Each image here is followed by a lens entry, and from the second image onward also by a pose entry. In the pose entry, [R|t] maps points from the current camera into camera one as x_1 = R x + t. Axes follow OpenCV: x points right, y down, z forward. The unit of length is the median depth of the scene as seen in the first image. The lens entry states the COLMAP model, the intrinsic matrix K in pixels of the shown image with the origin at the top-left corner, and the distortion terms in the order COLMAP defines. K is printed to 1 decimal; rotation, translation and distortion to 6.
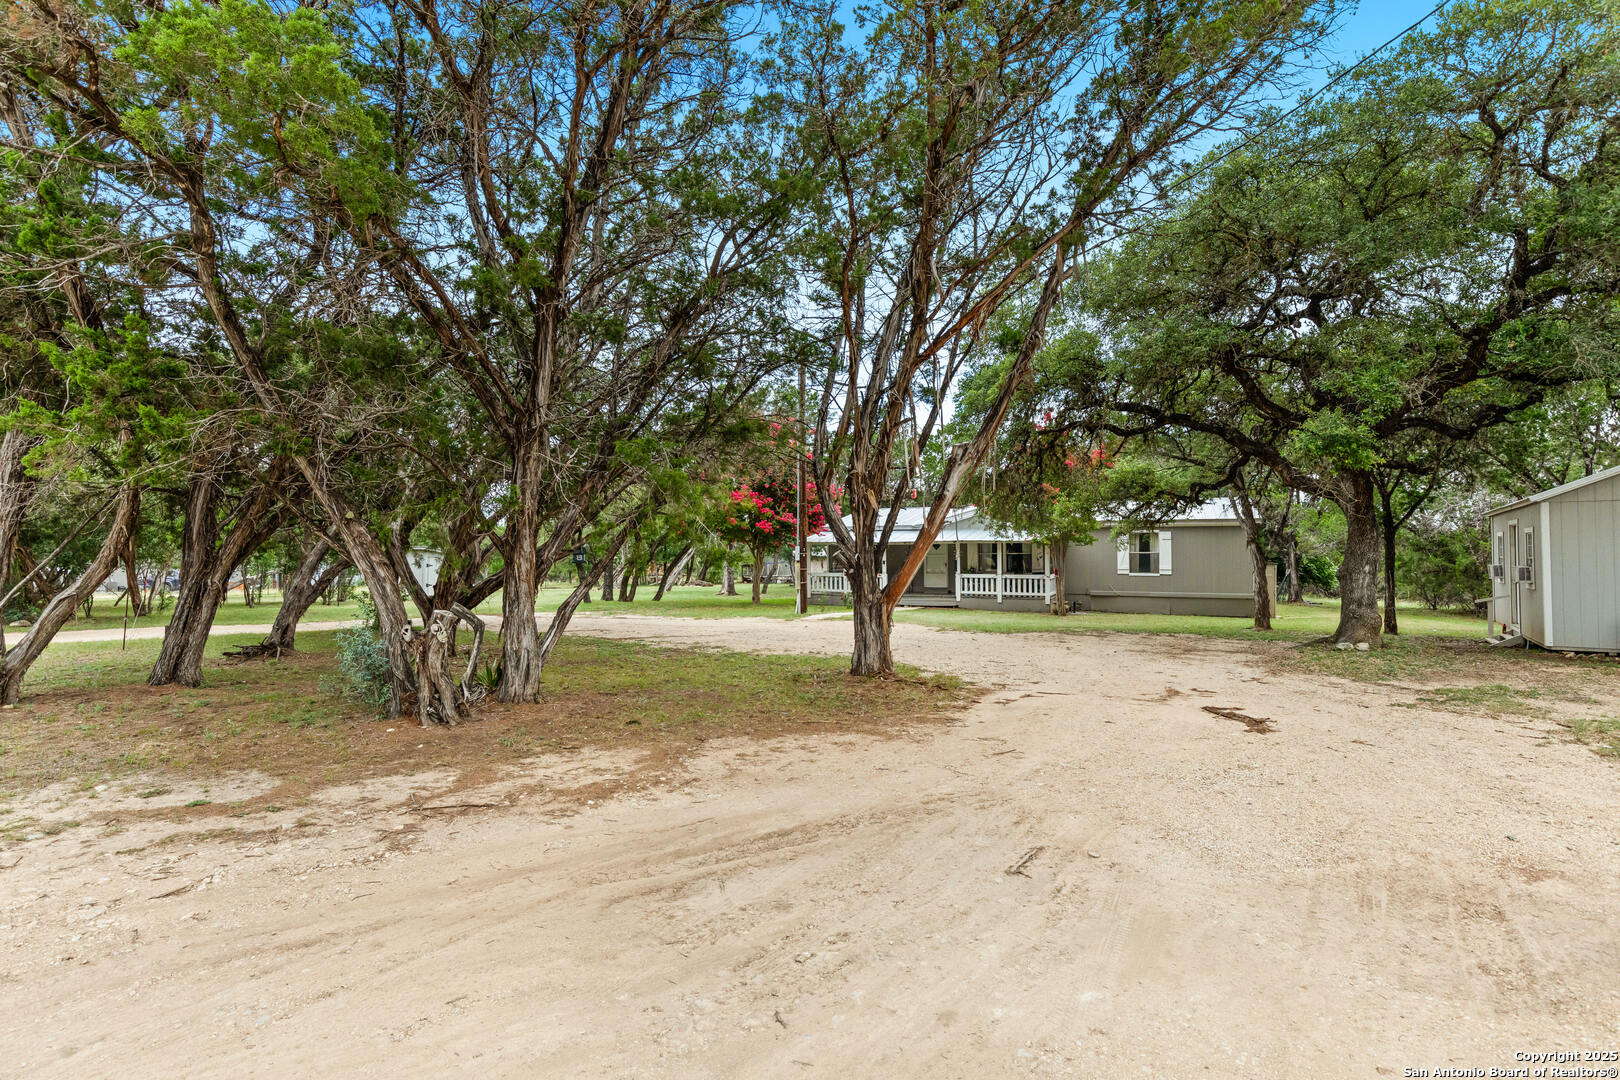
lens RADIAL K [[794.2, 0, 809.9], [0, 794.2, 543.2], [0, 0, 1]] dist [-0.000591, -0.000035]
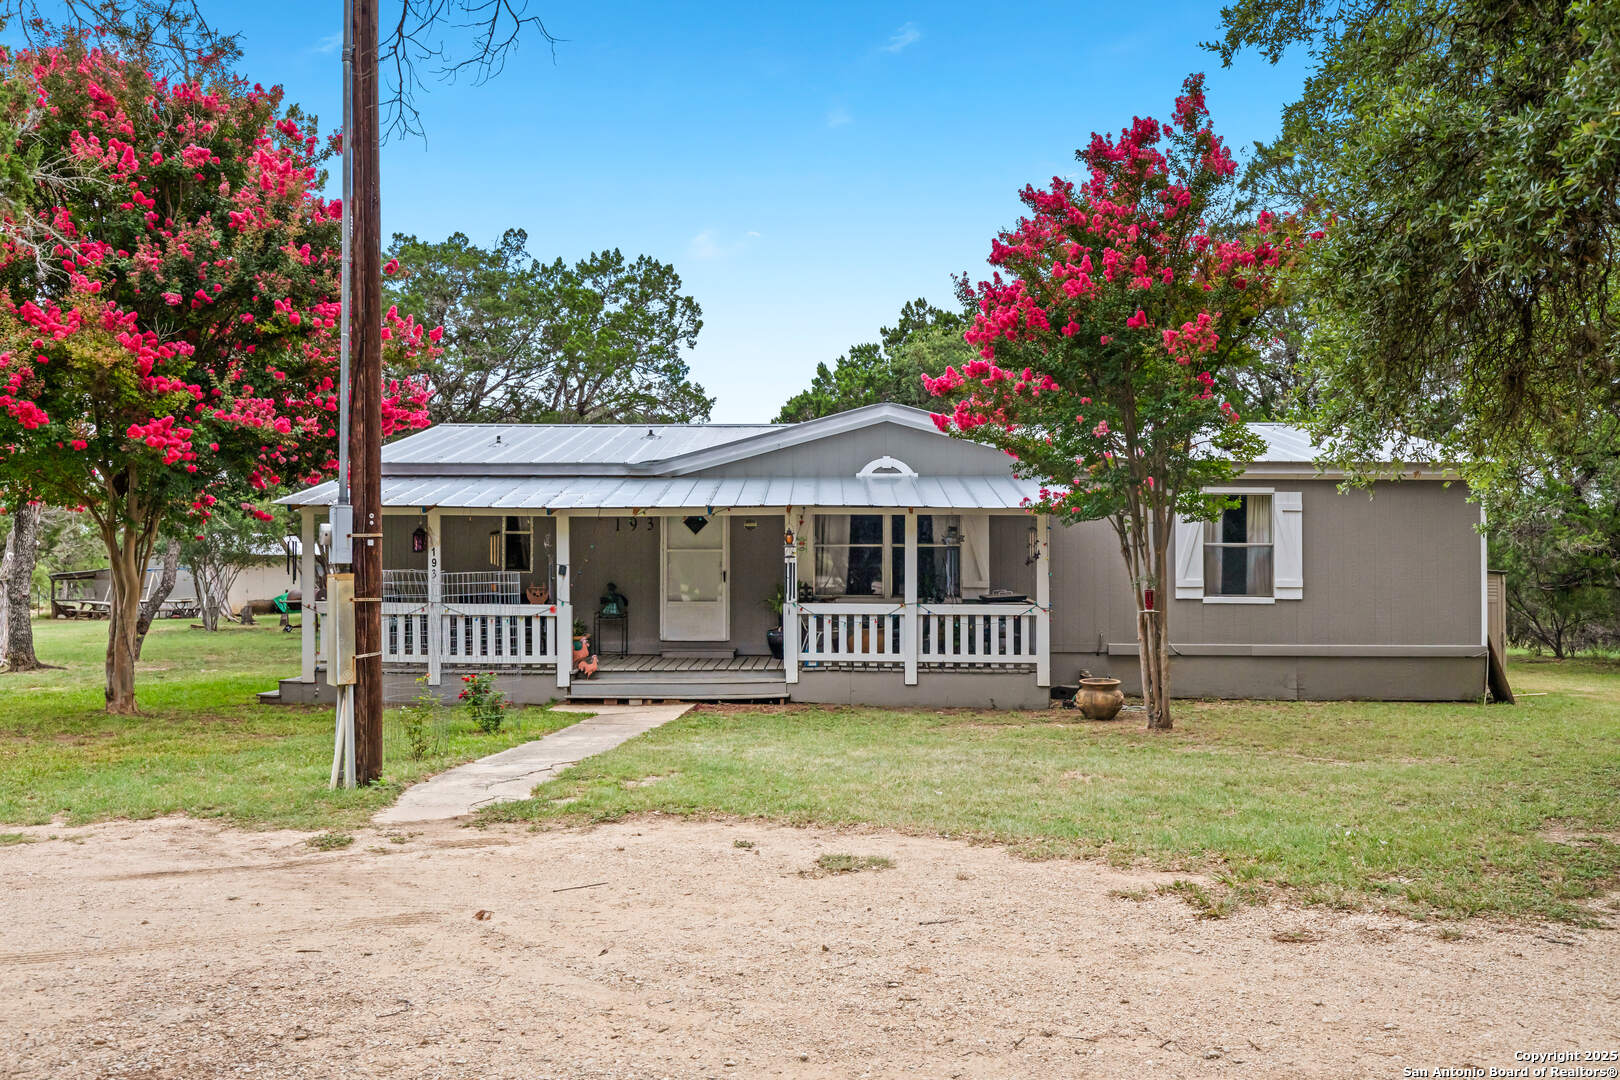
lens RADIAL K [[1347.1, 0, 810.7], [0, 1347.1, 542.3], [0, 0, 1]] dist [0.016454, 0.005538]
pose [[0.909775, 0.008097, 0.415023, -0.046551], [-0.009780, 0.999950, 0.001931, 0.011048], [-0.414987, -0.005816, 0.909809, 0.469993]]
